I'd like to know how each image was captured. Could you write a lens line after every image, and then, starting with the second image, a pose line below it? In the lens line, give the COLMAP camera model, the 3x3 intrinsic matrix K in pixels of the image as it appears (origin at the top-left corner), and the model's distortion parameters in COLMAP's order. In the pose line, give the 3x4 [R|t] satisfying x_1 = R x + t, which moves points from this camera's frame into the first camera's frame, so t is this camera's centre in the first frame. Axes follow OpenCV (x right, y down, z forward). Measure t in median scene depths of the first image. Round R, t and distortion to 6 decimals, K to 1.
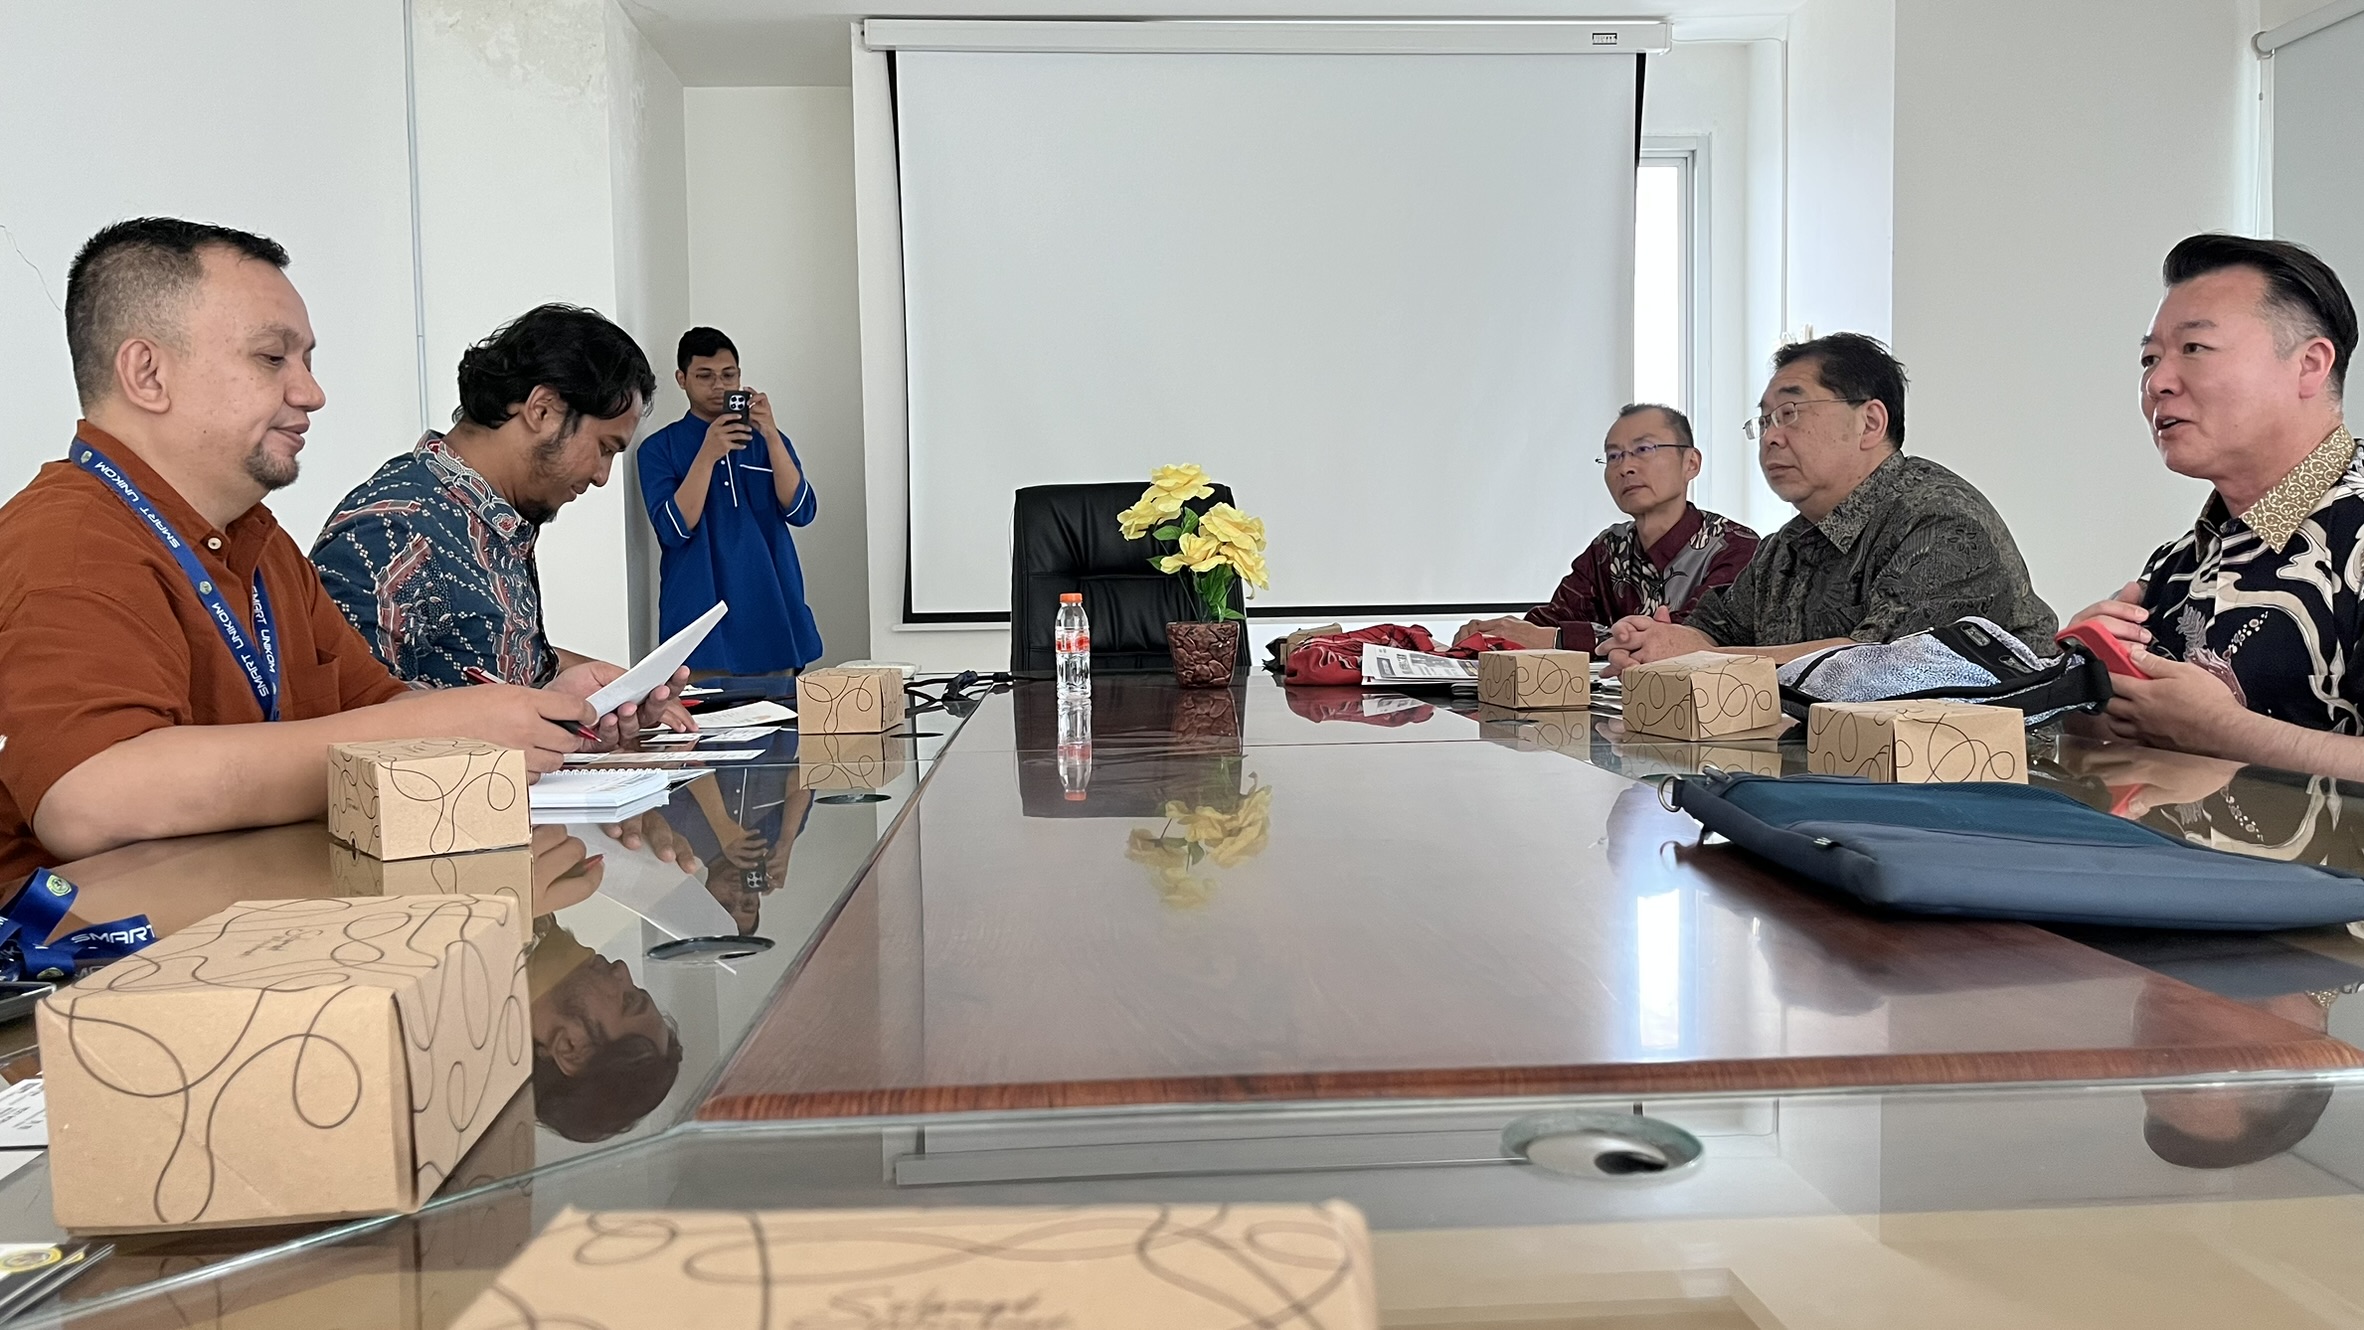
lens RADIAL K [[1810.2, 0, 1176.9], [0, 1810.2, 666.1], [0, 0, 1]] dist [0.056571, -0.074833]
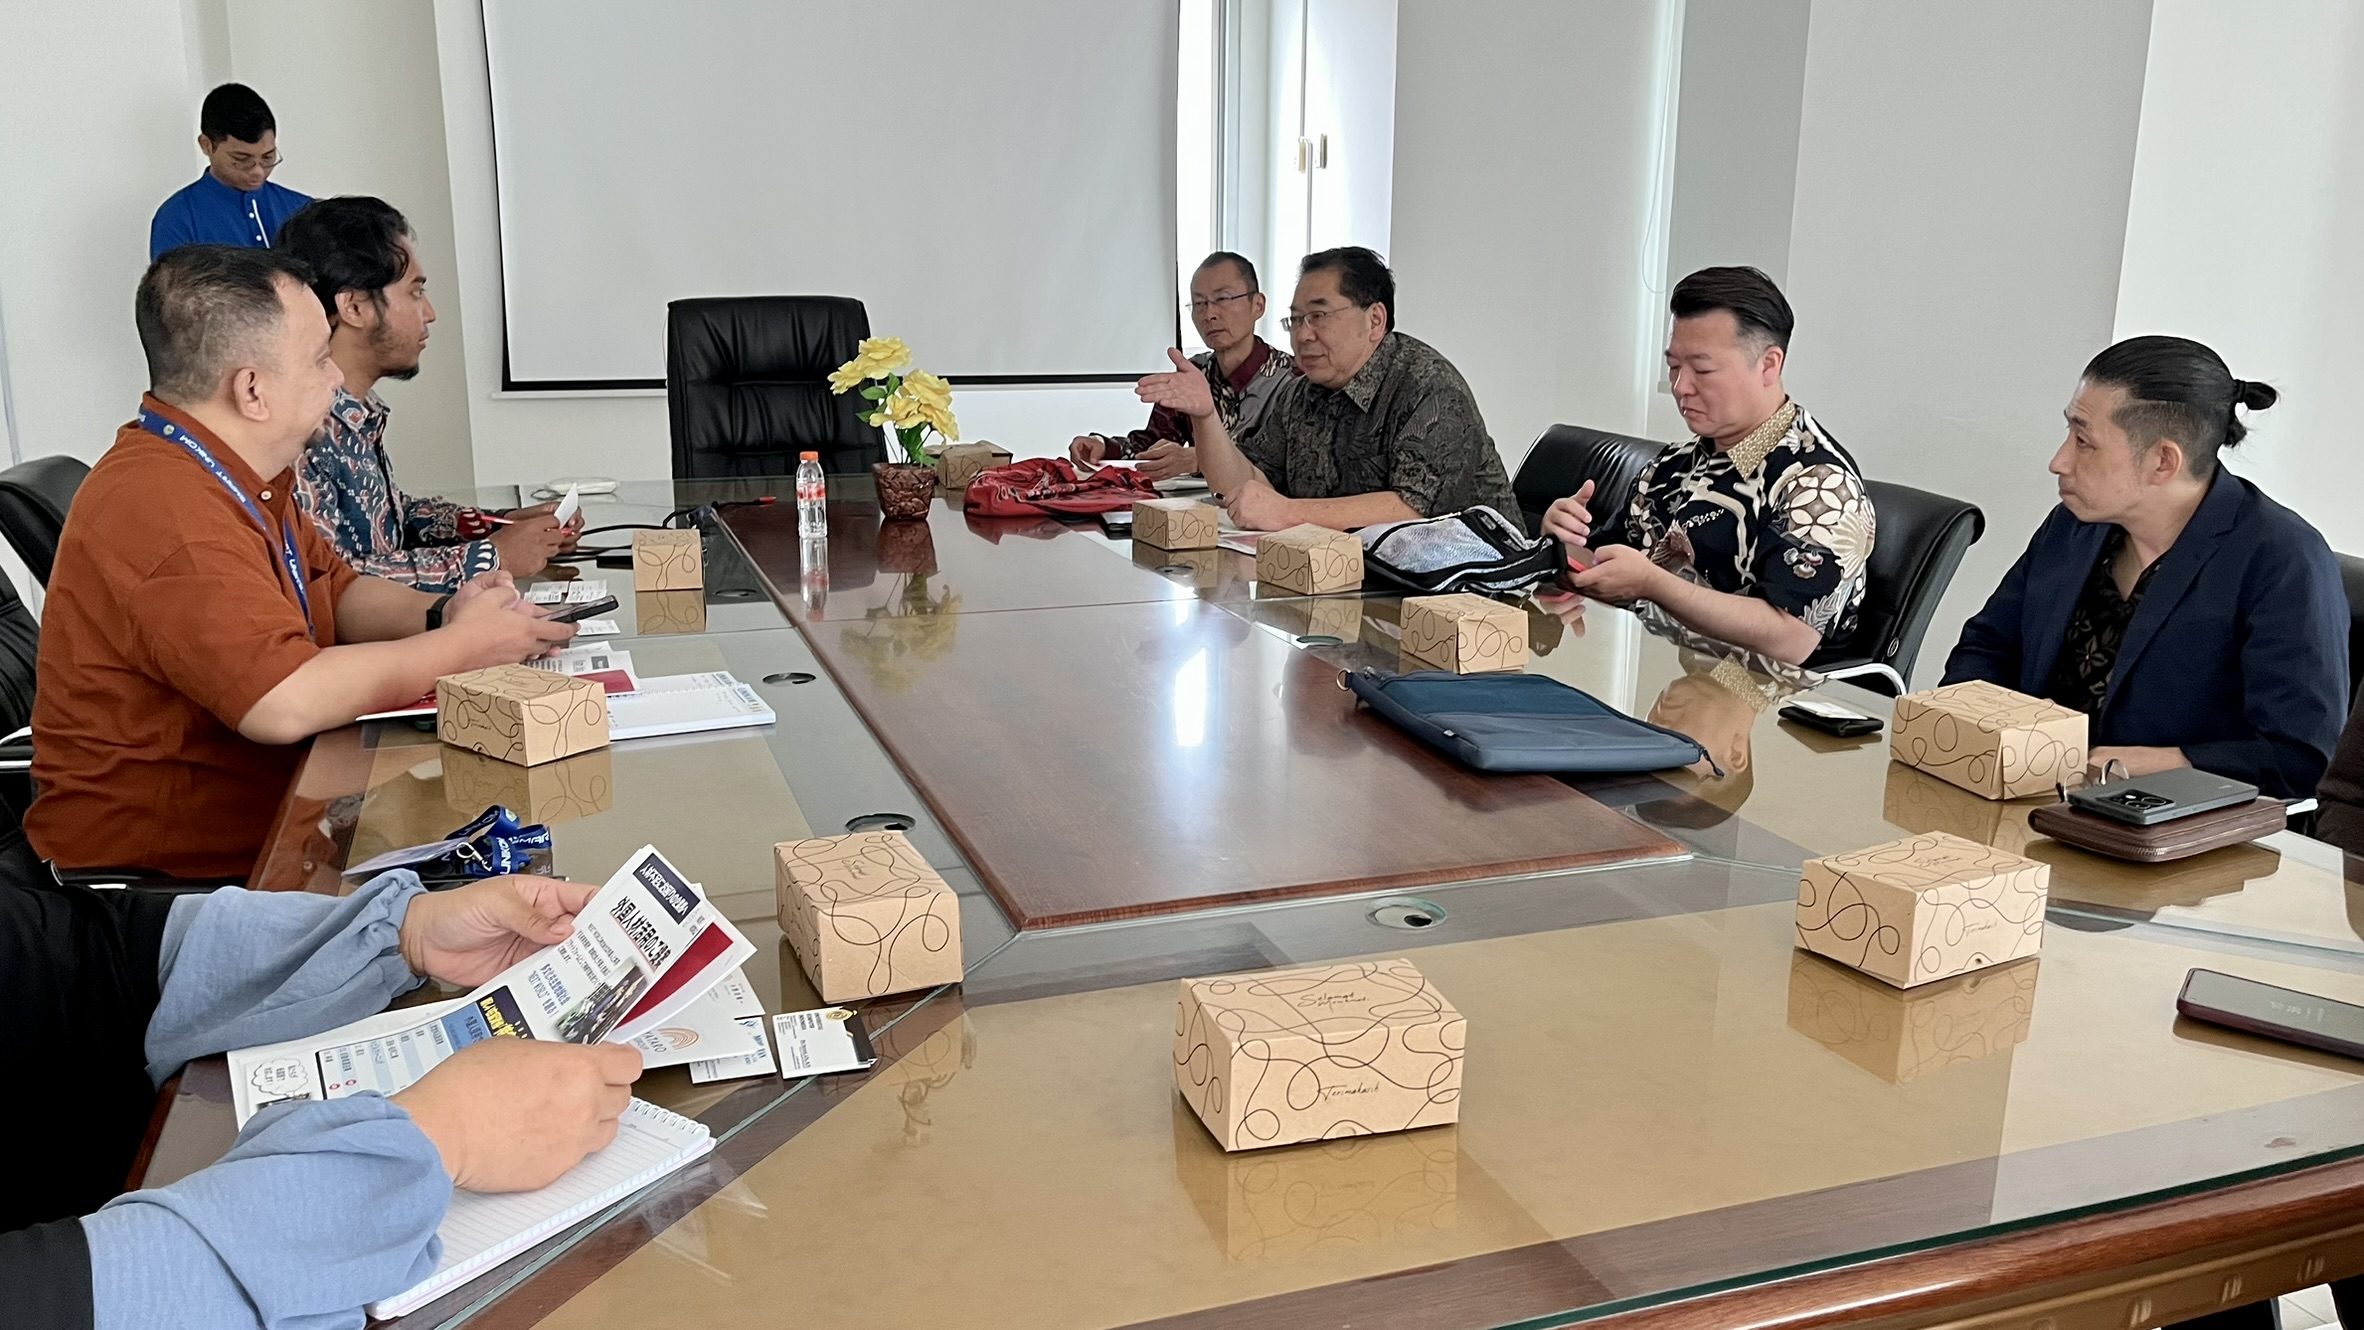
lens RADIAL K [[1810.2, 0, 1165.8], [0, 1810.2, 670.2], [0, 0, 1]] dist [0.056571, -0.074833]
pose [[0.961697, -0.039761, 0.271214, -0.160055], [-0.007981, 0.984943, 0.172697, -0.105440], [-0.273997, -0.168247, 0.946899, -0.257383]]
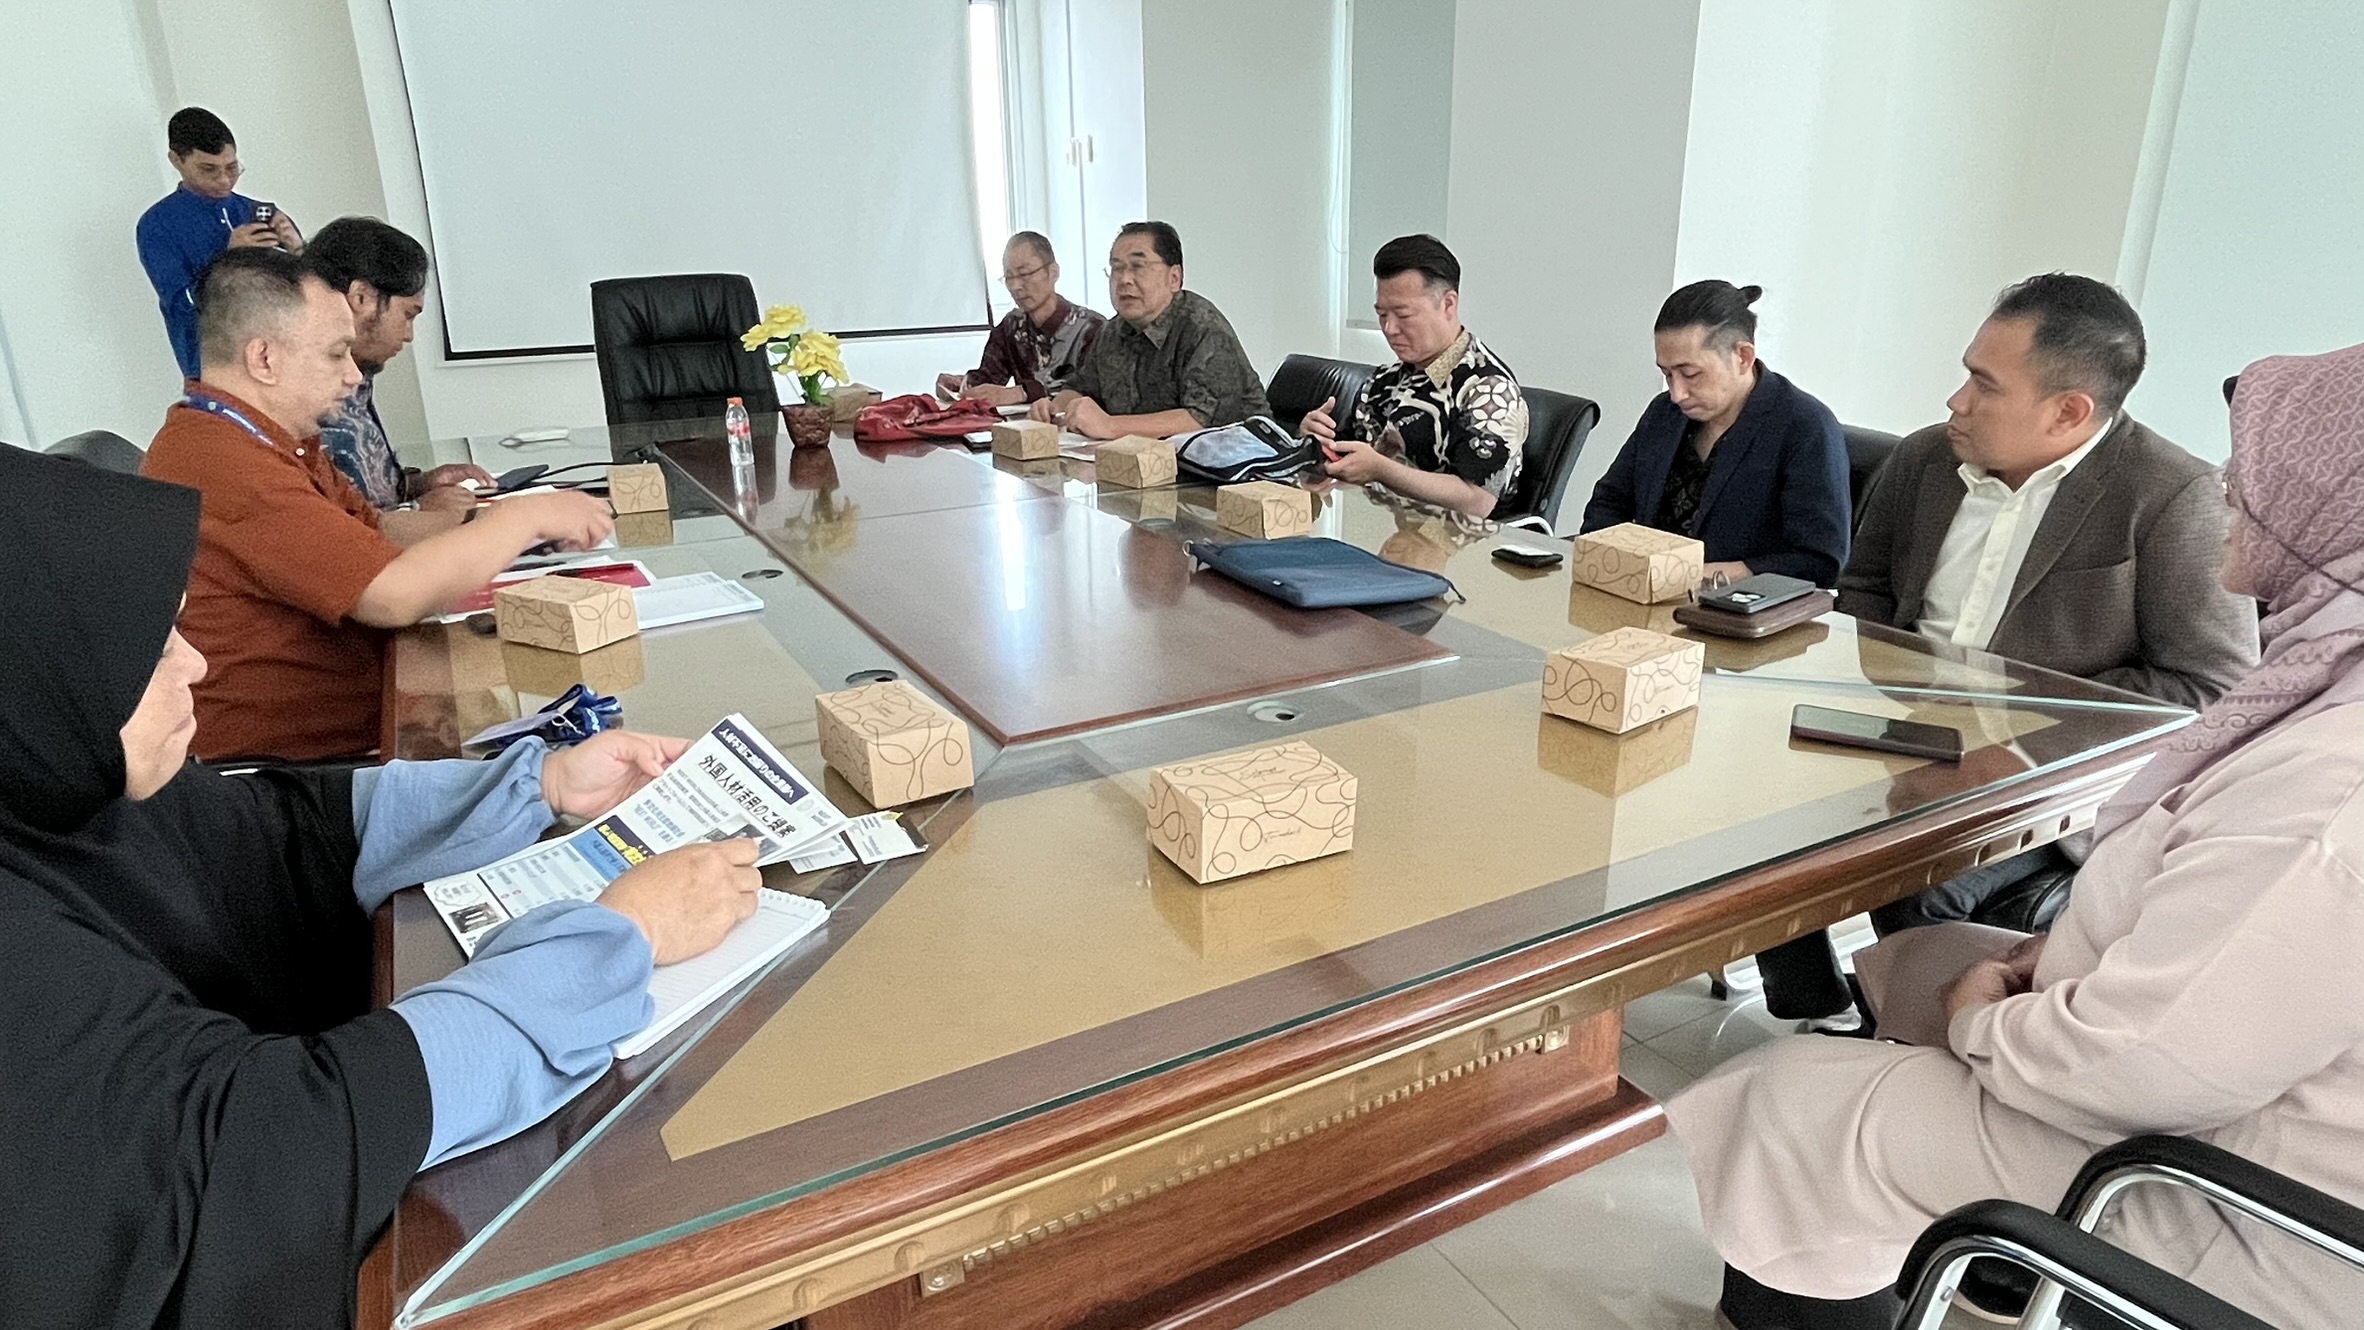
lens RADIAL K [[1360.7, 0, 1182.8], [0, 1360.7, 668.3], [0, 0, 1]] dist [-0.005148, -0.000603]
pose [[0.903916, -0.131959, 0.406844, -0.210755], [0.024199, 0.965471, 0.259383, -0.106812], [-0.427024, -0.224615, 0.875899, -0.253436]]
